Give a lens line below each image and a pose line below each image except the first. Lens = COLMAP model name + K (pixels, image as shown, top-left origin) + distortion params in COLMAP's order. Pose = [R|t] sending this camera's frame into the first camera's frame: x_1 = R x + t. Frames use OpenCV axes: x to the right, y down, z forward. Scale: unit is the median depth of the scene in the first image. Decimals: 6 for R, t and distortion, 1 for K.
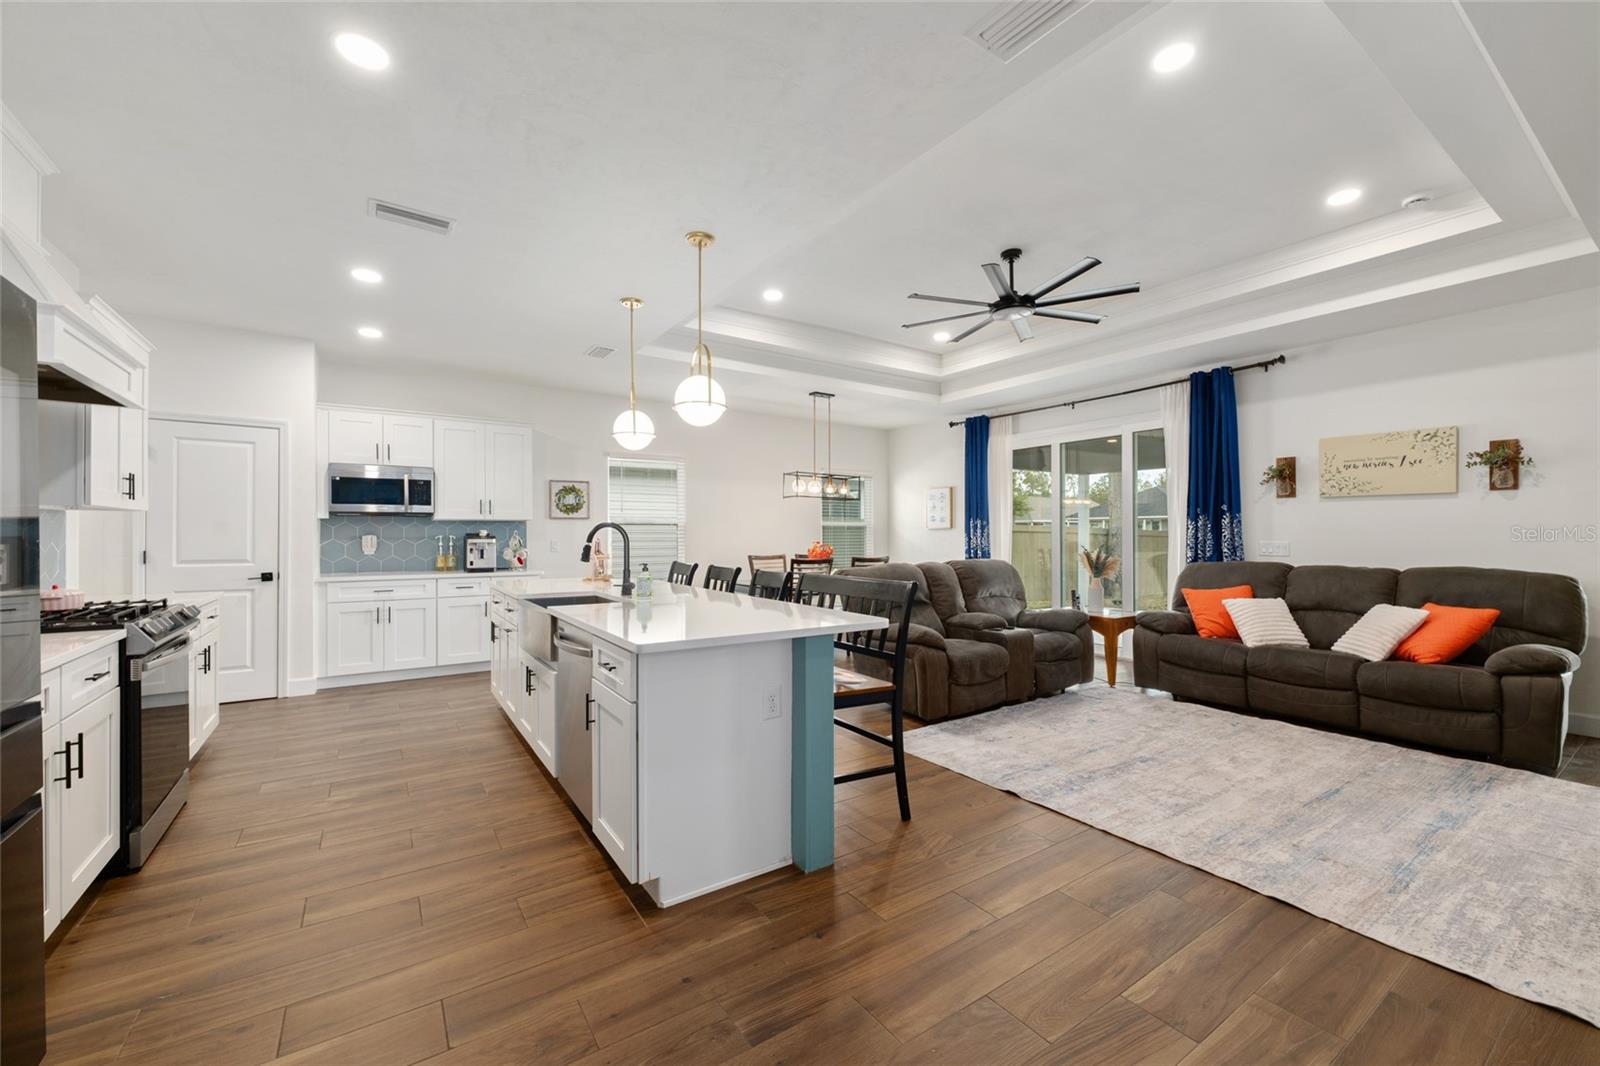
lens RADIAL K [[637.6, 0, 804.6], [0, 637.6, 535.0], [0, 0, 1]] dist [0.001793, -0.000039]
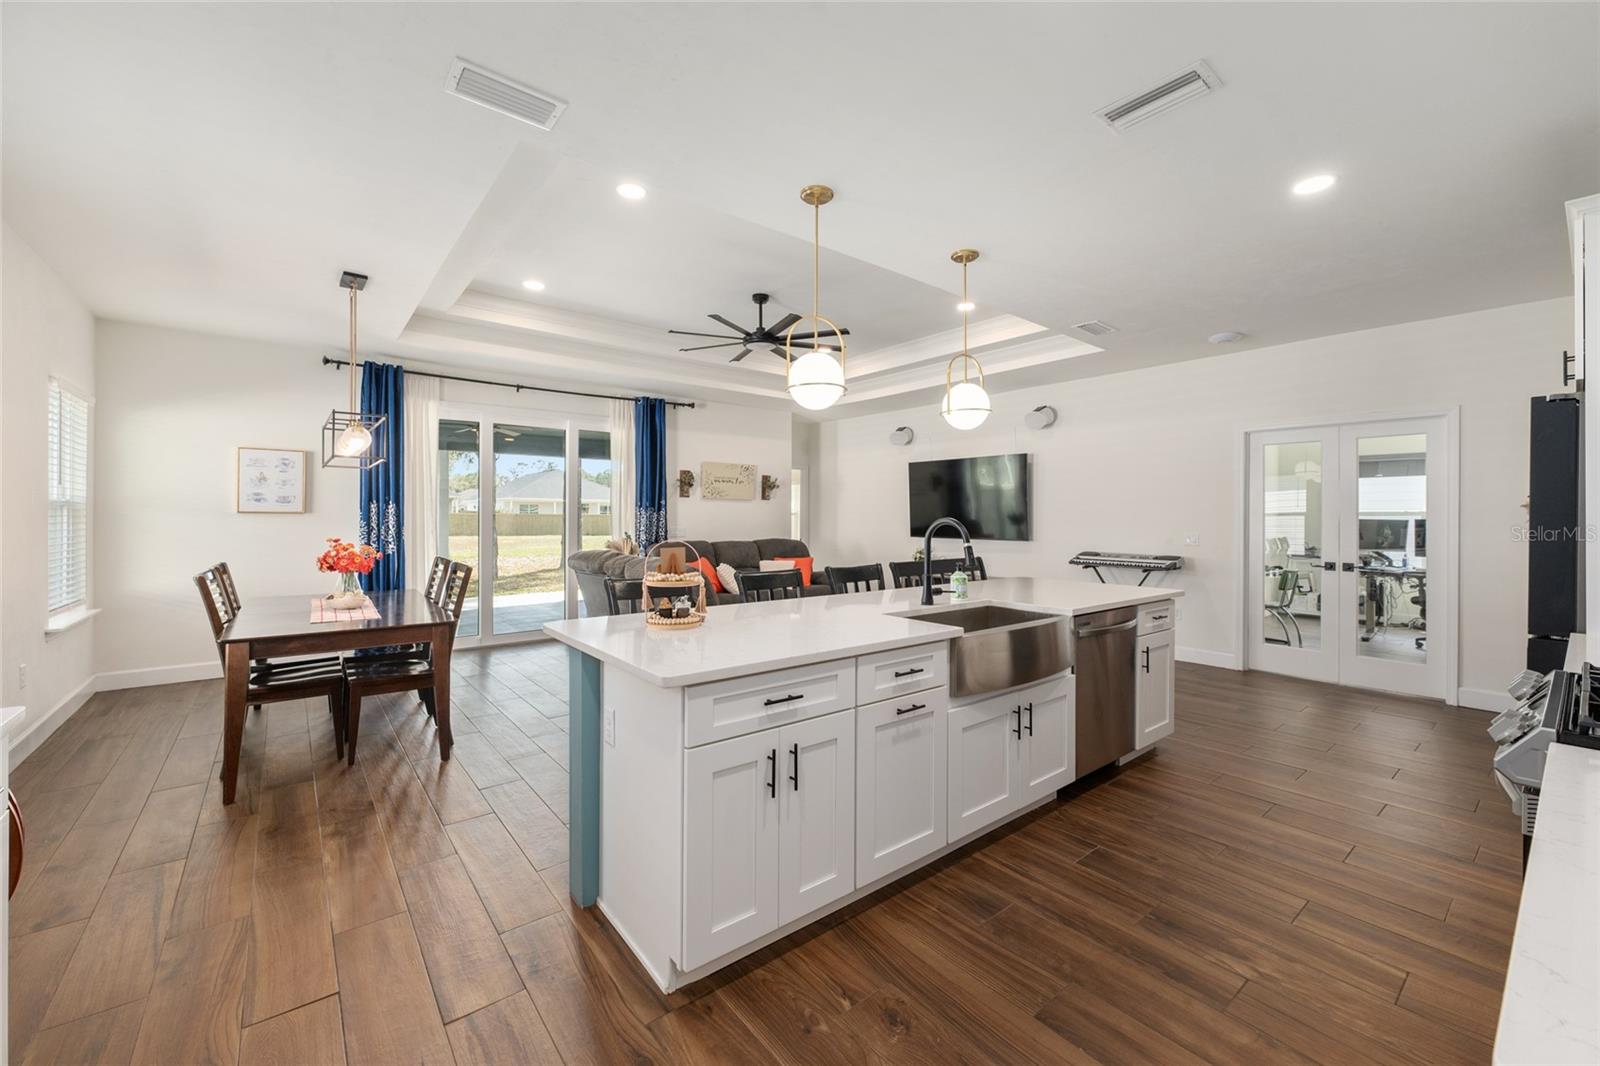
lens RADIAL K [[639.8, 0, 806.4], [0, 639.8, 515.1], [0, 0, 1]] dist [0.001280, 0.000152]
pose [[-0.084984, 0.002959, 0.996378, -0.832418], [-0.004055, 0.999986, -0.003315, -0.014969], [-0.996374, -0.004322, -0.084971, 0.930537]]
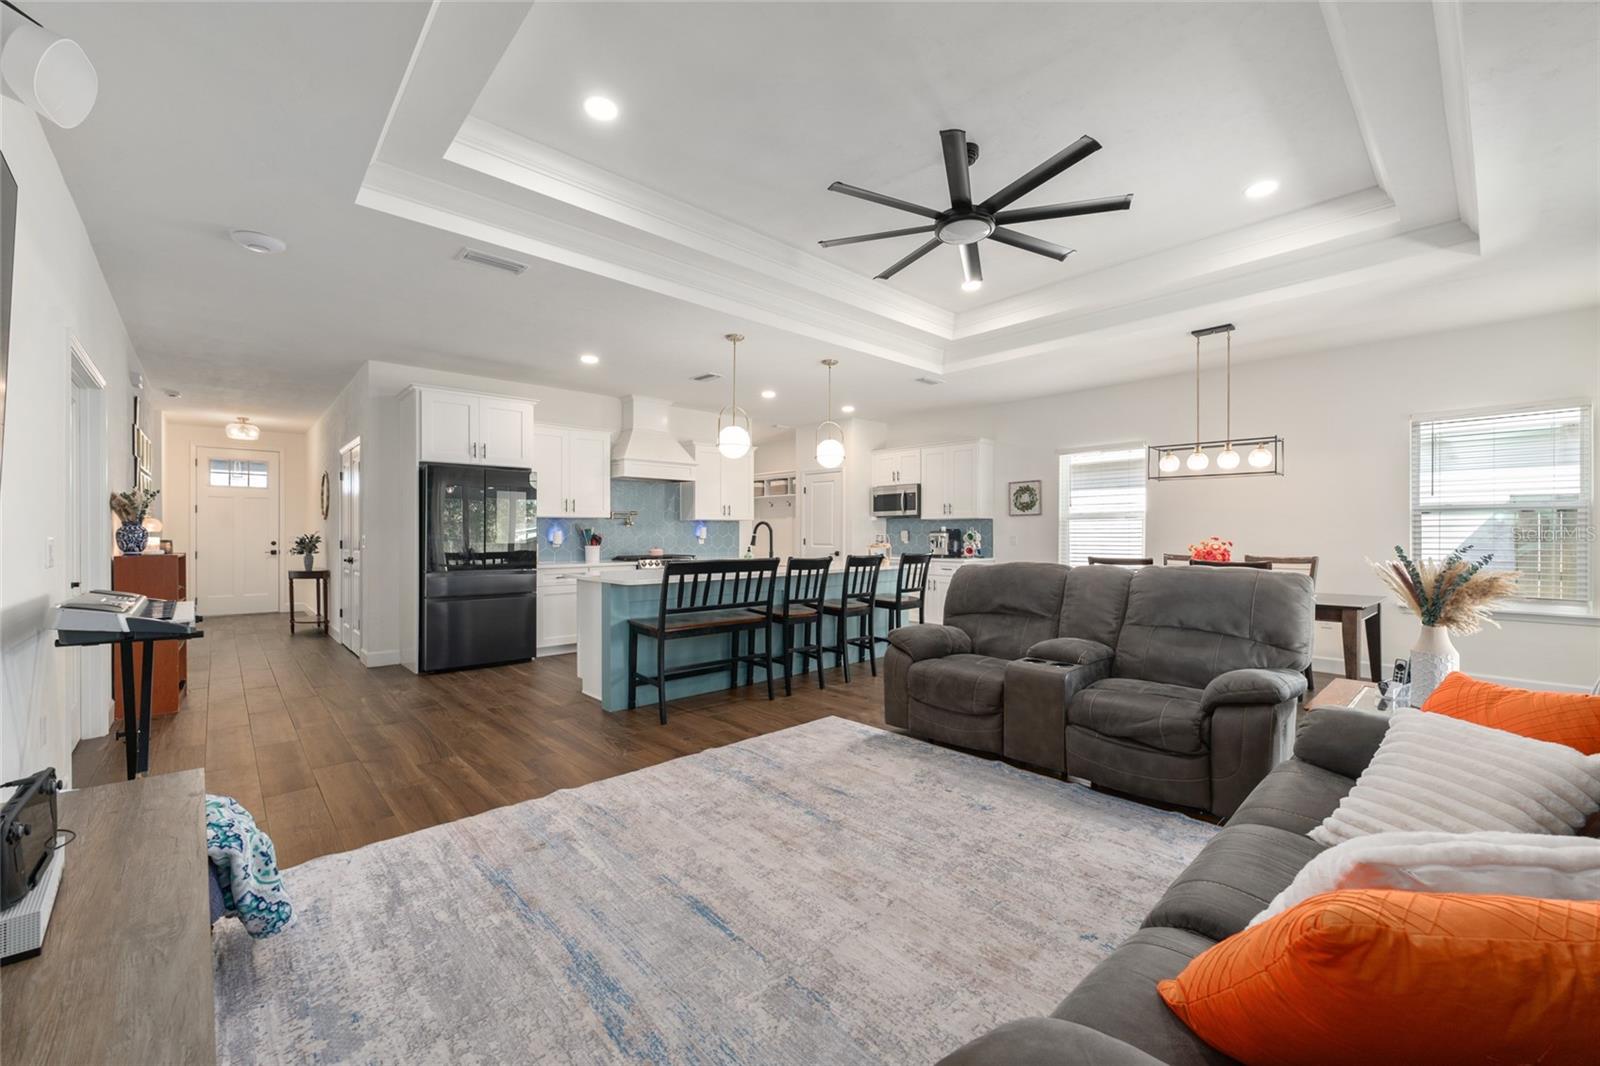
lens RADIAL K [[637.6, 0, 804.6], [0, 637.6, 535.0], [0, 0, 1]] dist [0.001793, -0.000039]
pose [[0.150087, 0.001573, -0.988671, 0.953273], [0.001017, 0.999998, 0.001745, 0.008868], [0.988672, -0.001268, 0.150085, 0.641642]]
